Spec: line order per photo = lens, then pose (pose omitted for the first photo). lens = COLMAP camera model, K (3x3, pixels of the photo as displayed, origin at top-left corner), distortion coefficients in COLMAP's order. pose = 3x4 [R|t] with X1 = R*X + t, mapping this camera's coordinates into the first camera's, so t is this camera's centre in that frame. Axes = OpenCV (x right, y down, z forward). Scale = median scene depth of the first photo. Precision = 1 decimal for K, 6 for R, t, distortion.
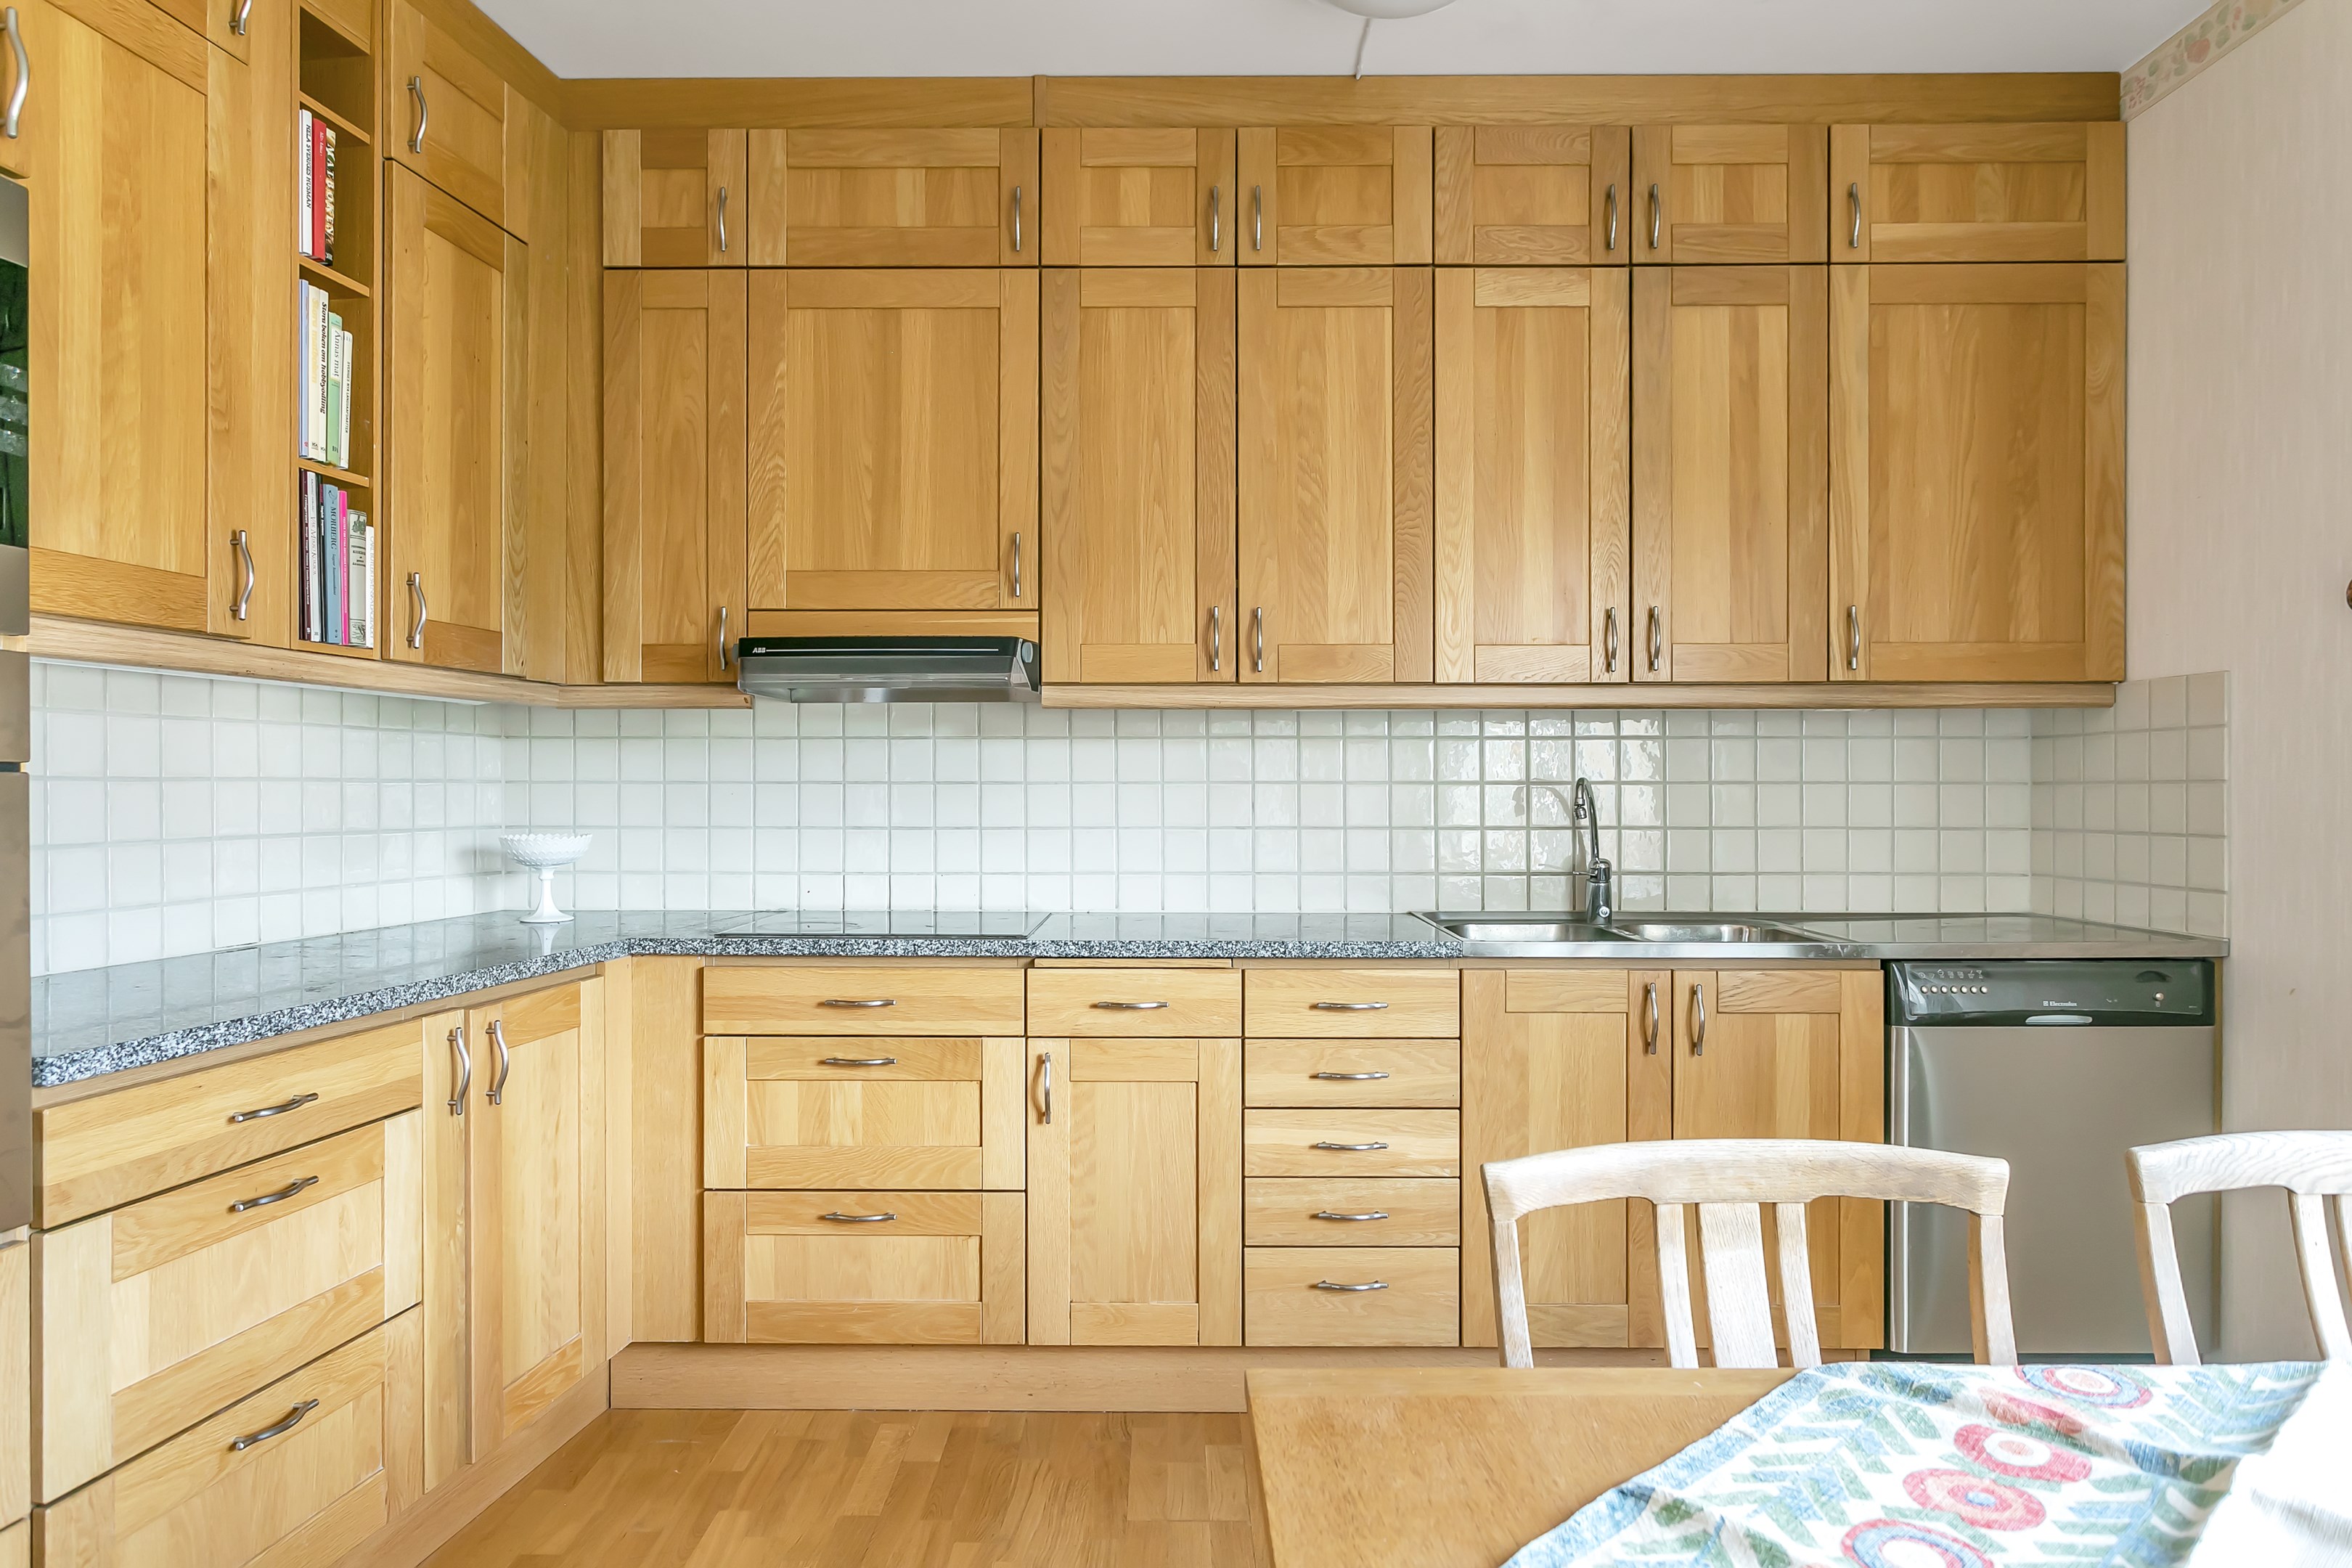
lens RADIAL K [[1439.3, 0, 1175.2], [0, 1439.3, 831.8], [0, 0, 1]] dist [-0.001162, 0.005016]
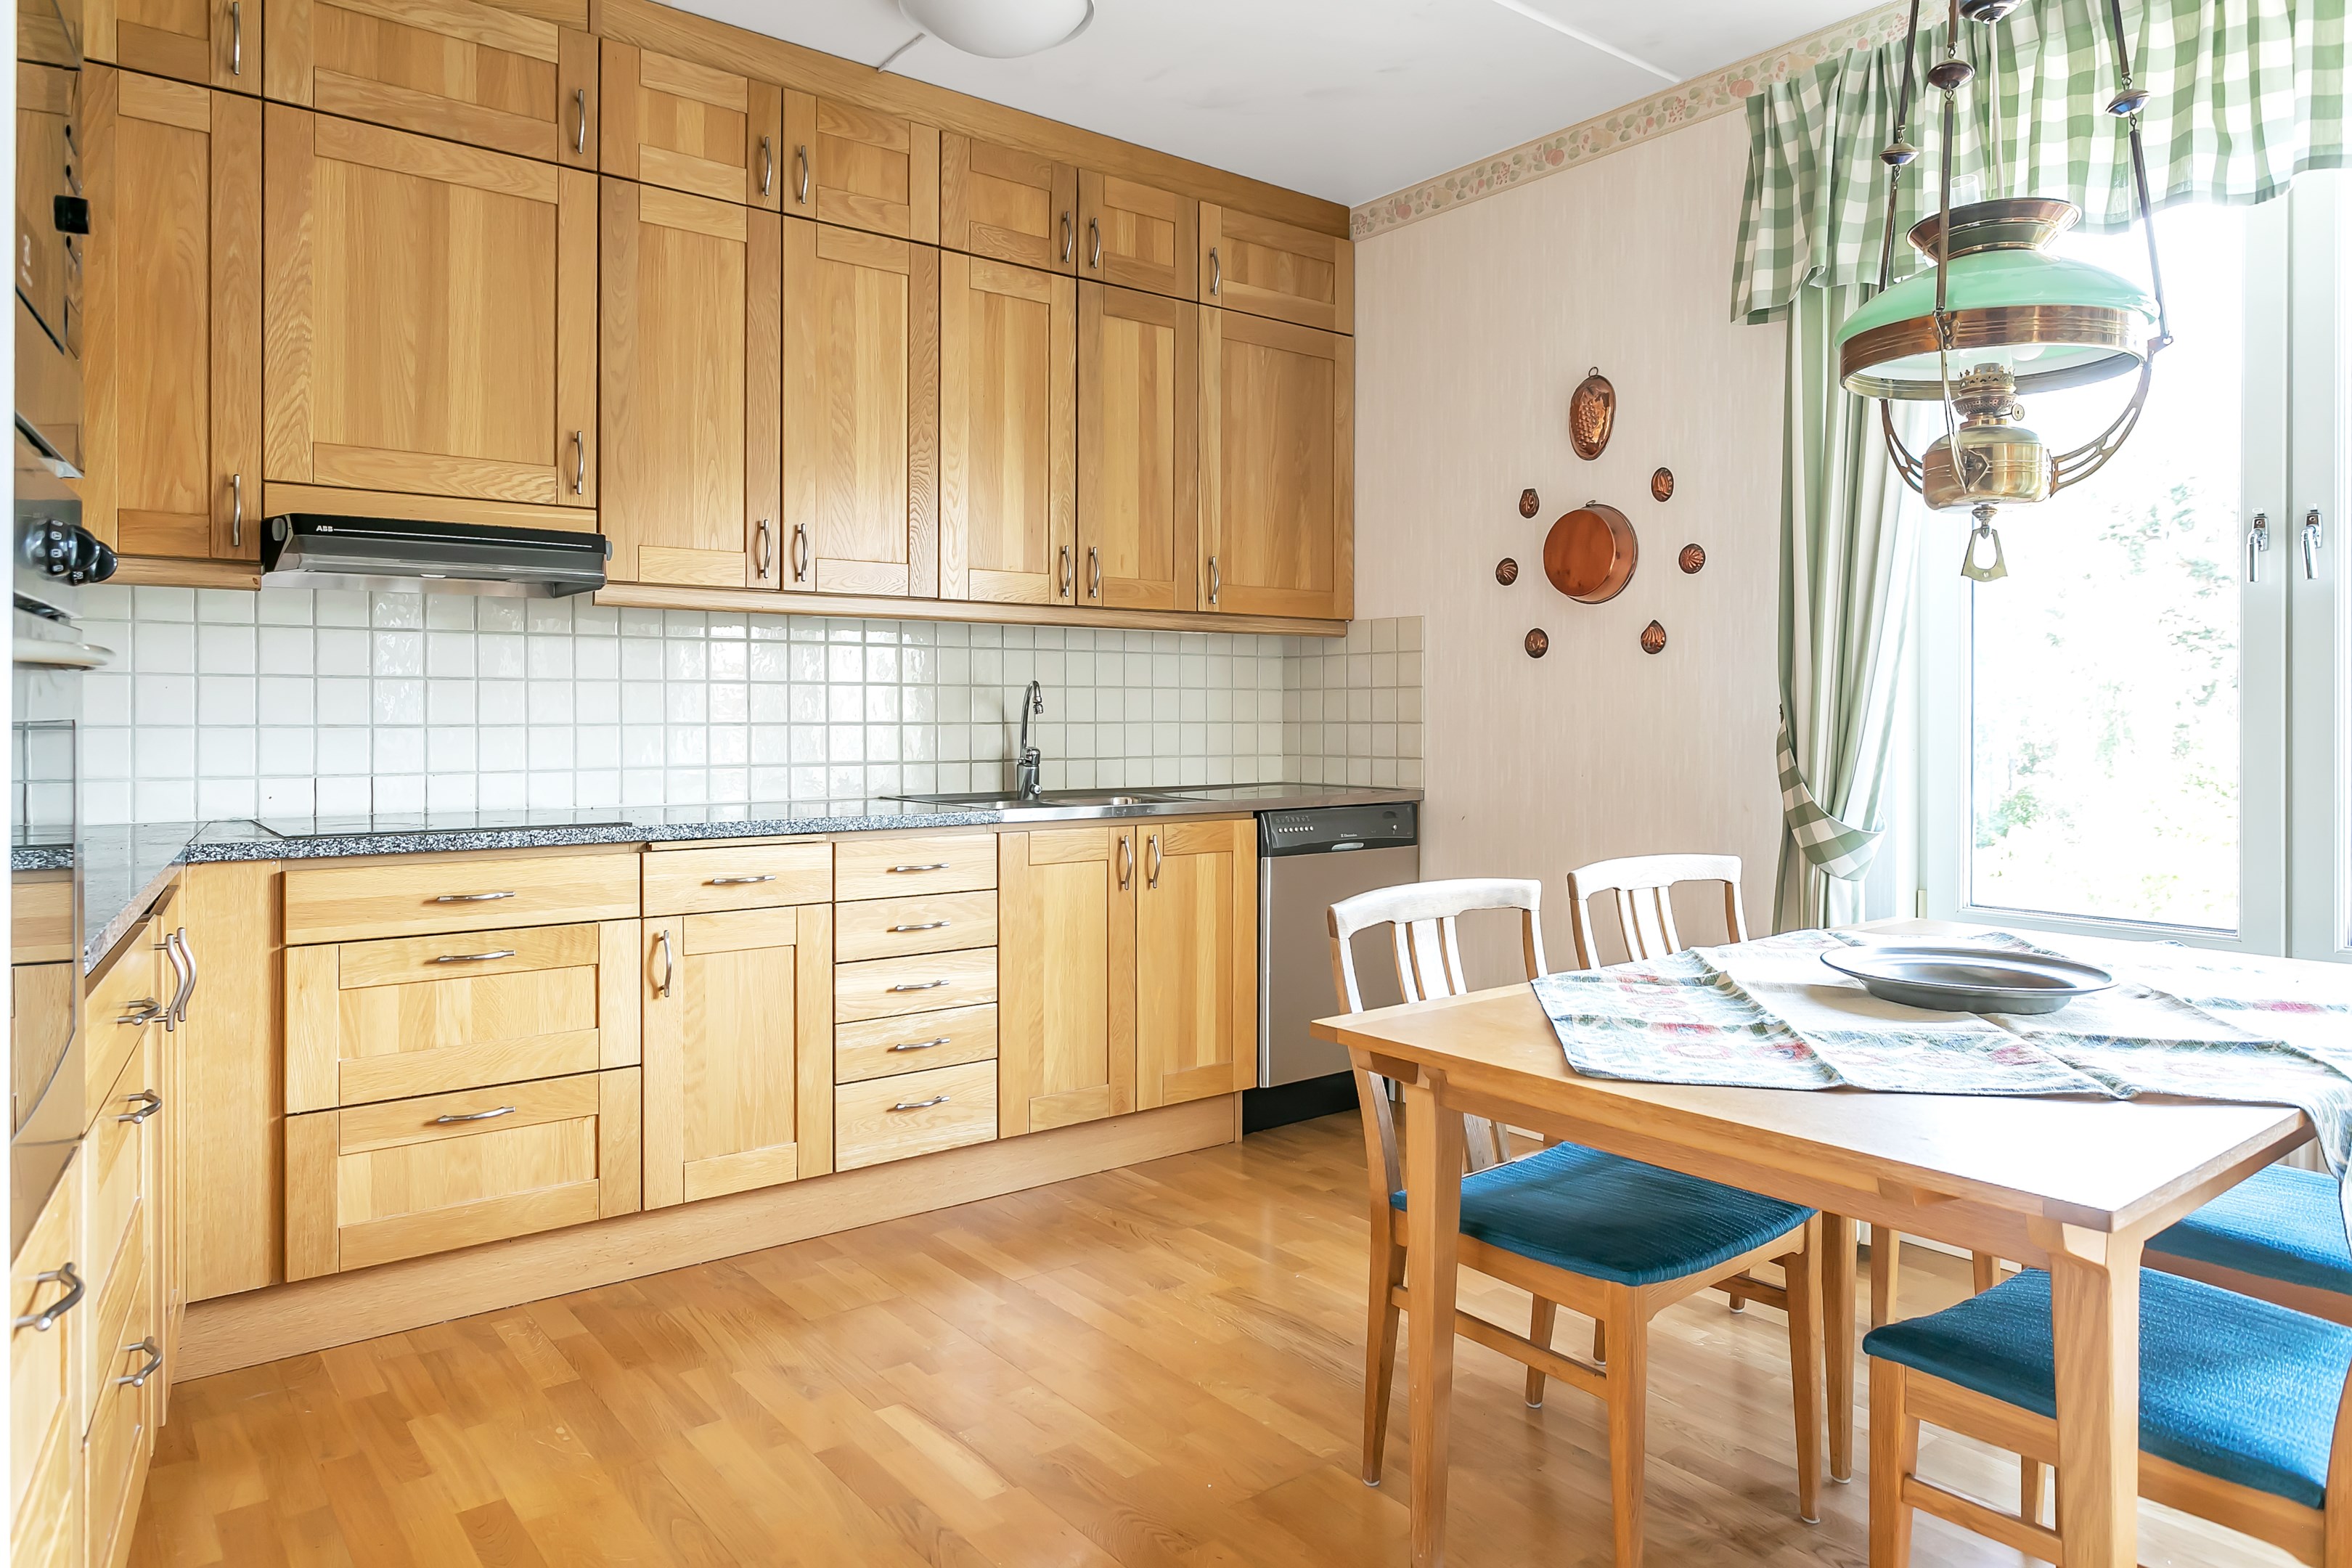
lens RADIAL K [[1482.9, 0, 1176.0], [0, 1482.9, 784.0], [0, 0, 1]] dist [0.002439, 0.003635]
pose [[0.784550, -0.029336, 0.619371, -0.442343], [0.018983, 0.999548, 0.023297, 0.025517], [-0.619775, -0.006520, 0.784752, -0.087237]]
